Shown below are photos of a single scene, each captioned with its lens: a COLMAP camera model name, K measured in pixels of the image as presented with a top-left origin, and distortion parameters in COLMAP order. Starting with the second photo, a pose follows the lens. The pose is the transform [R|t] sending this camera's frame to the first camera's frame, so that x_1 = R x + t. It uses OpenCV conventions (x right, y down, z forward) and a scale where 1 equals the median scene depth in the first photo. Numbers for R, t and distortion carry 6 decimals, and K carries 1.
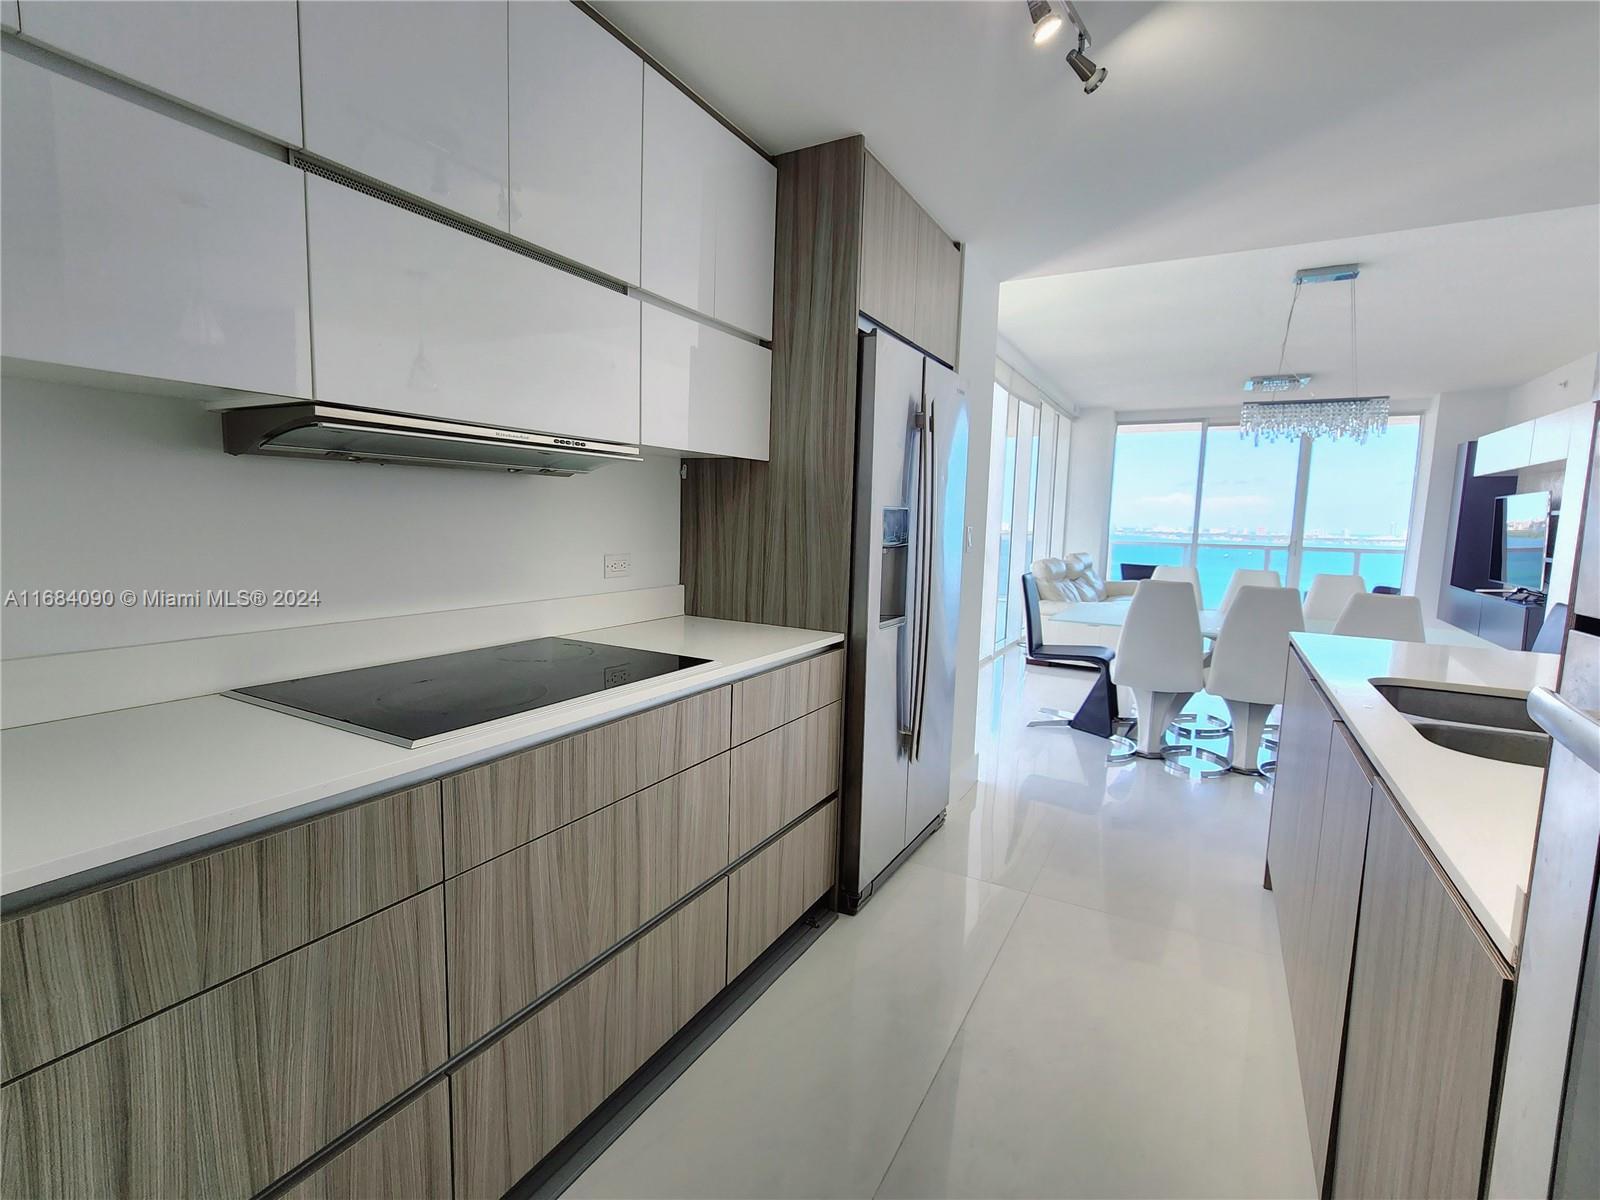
lens RADIAL K [[744.1, 0, 786.7], [0, 744.1, 603.1], [0, 0, 1]] dist [-0.009856, 0.002385]
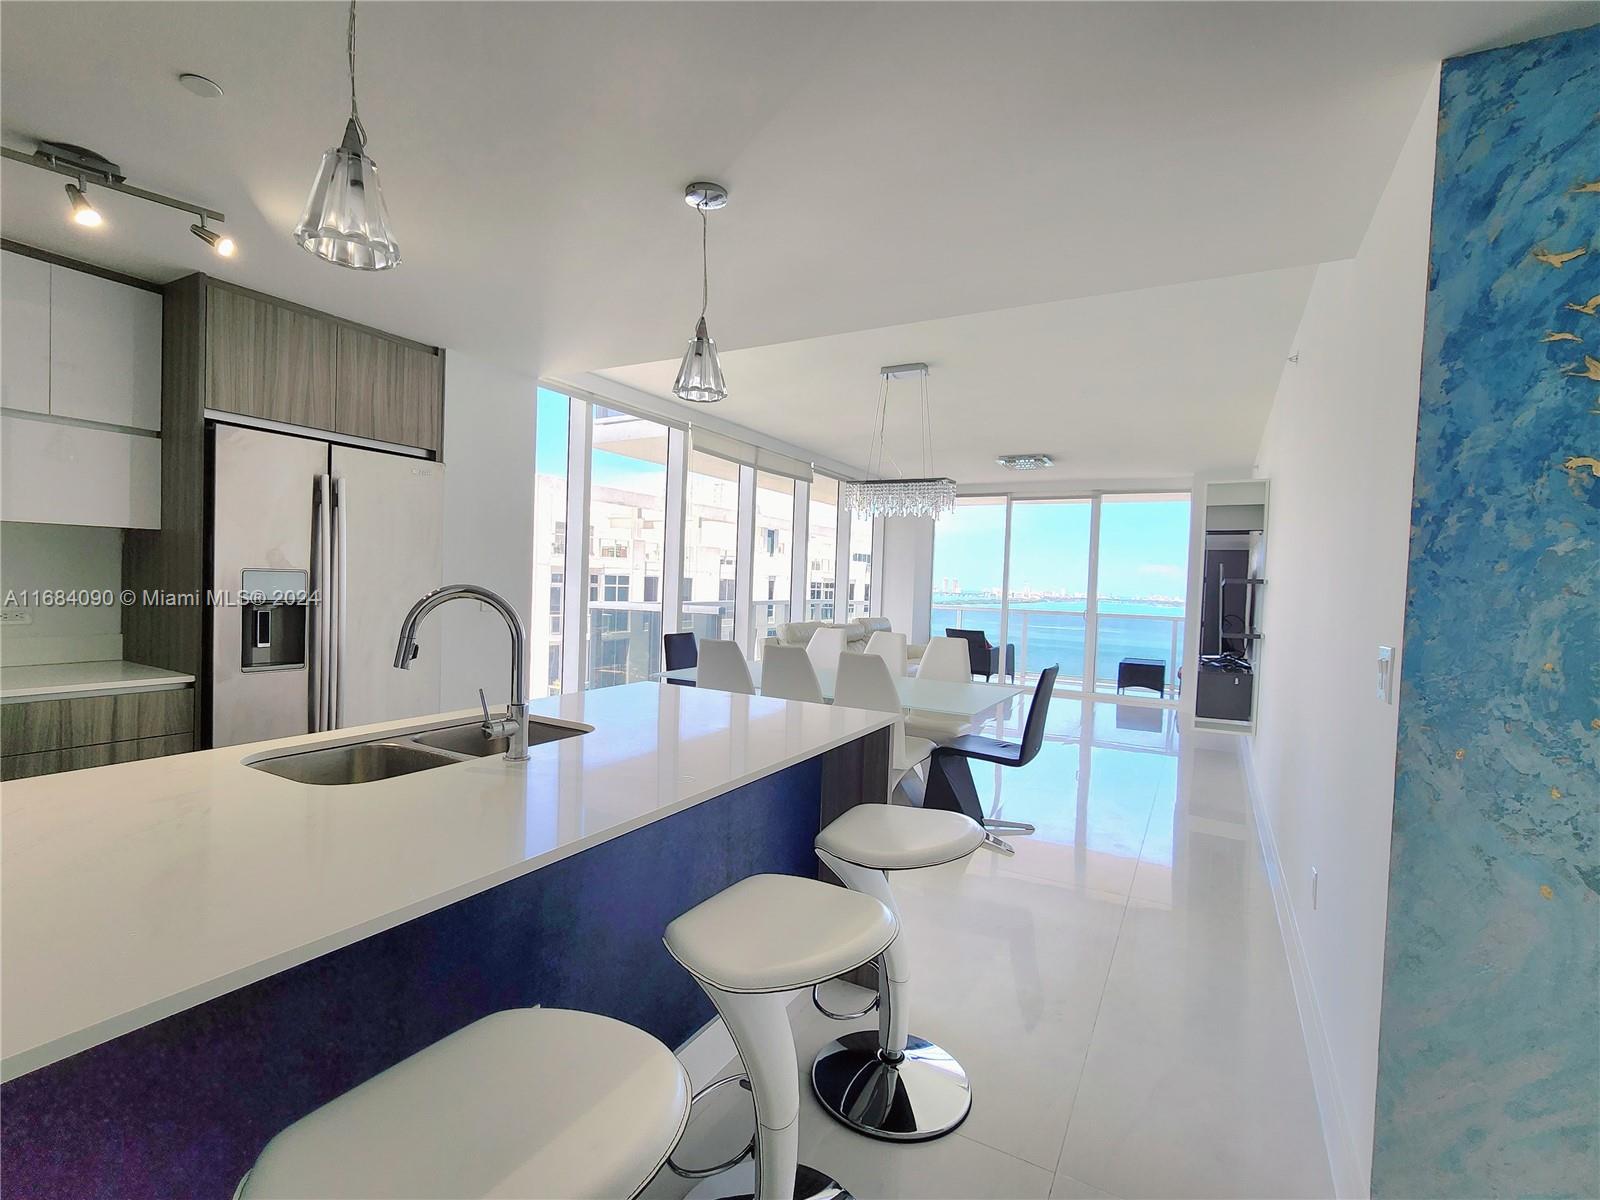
lens RADIAL K [[744.1, 0, 786.7], [0, 744.1, 603.1], [0, 0, 1]] dist [-0.009856, 0.002385]
pose [[0.999868, 0.012523, 0.010322, 0.335715], [-0.011589, 0.996225, -0.086026, 0.005665], [-0.011360, 0.085895, 0.996239, -0.063658]]
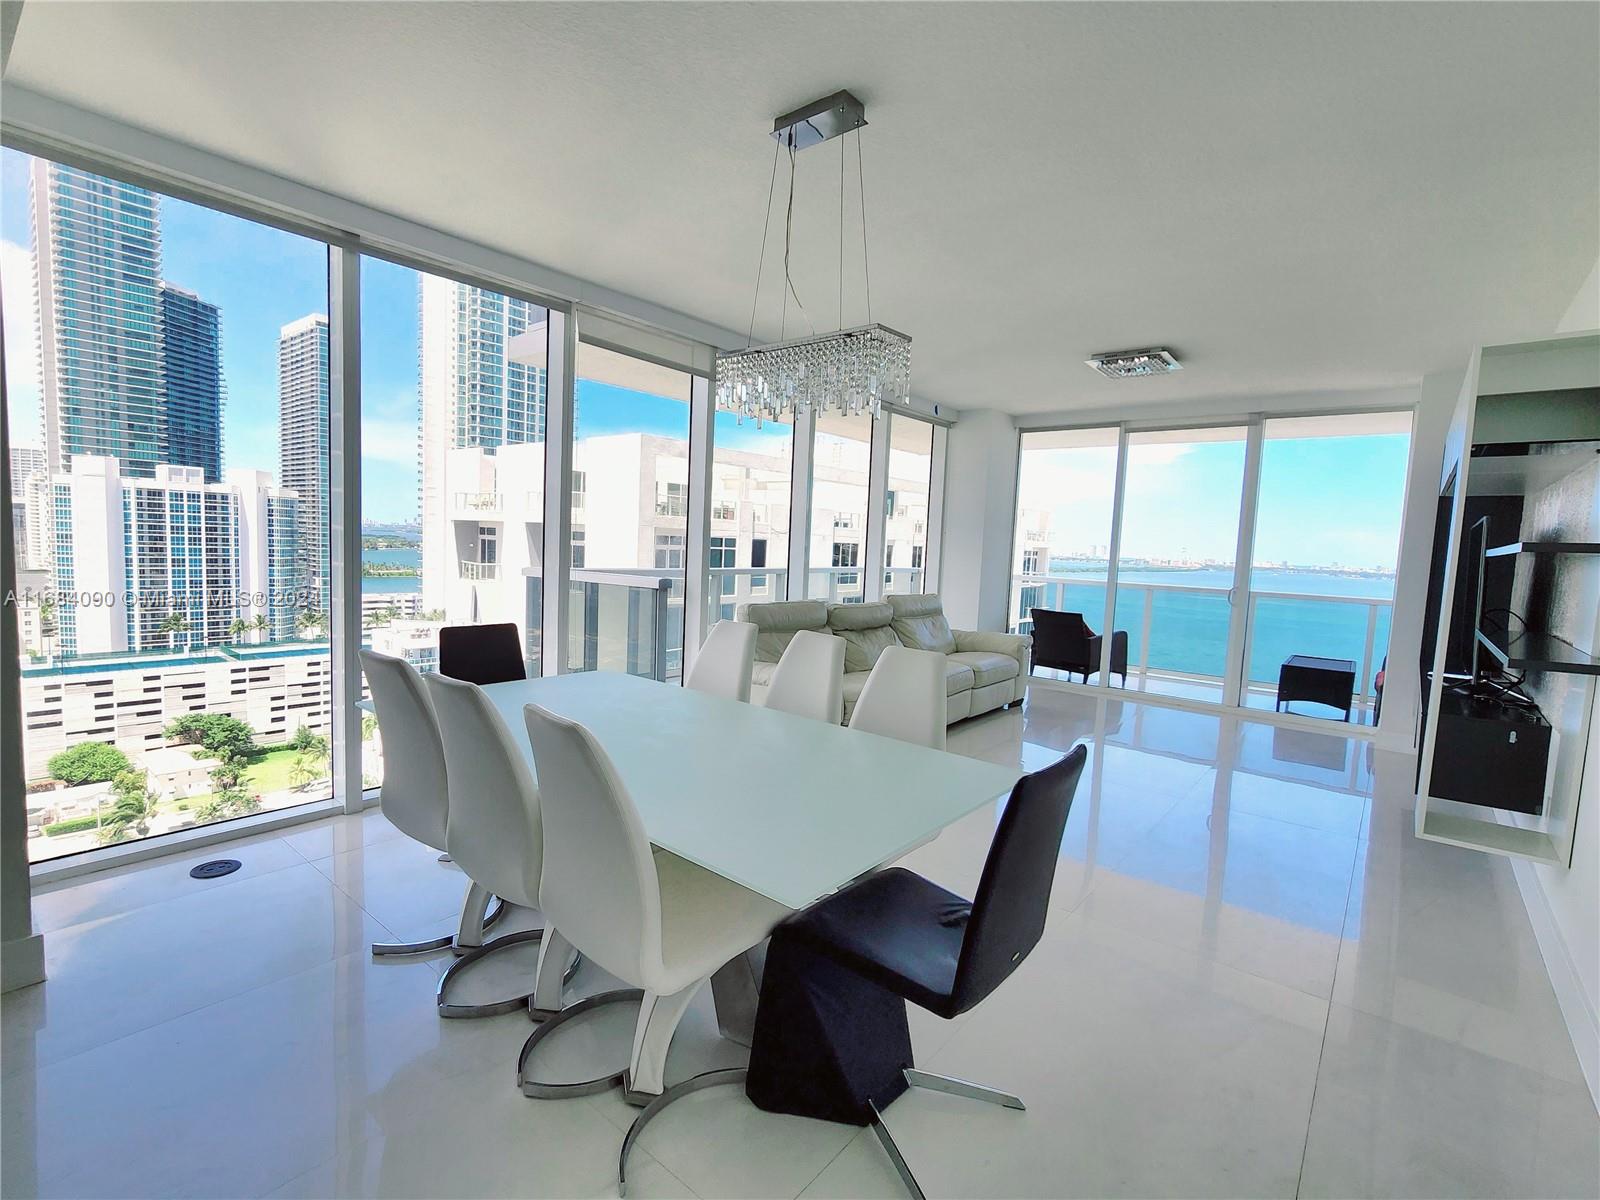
lens RADIAL K [[739.6, 0, 787.3], [0, 739.6, 600.6], [0, 0, 1]] dist [-0.001646, 0.000549]
pose [[0.985040, 0.033526, -0.169036, 0.508641], [-0.040160, 0.998545, -0.035978, -0.034508], [0.167584, 0.042228, 0.984953, 0.285278]]
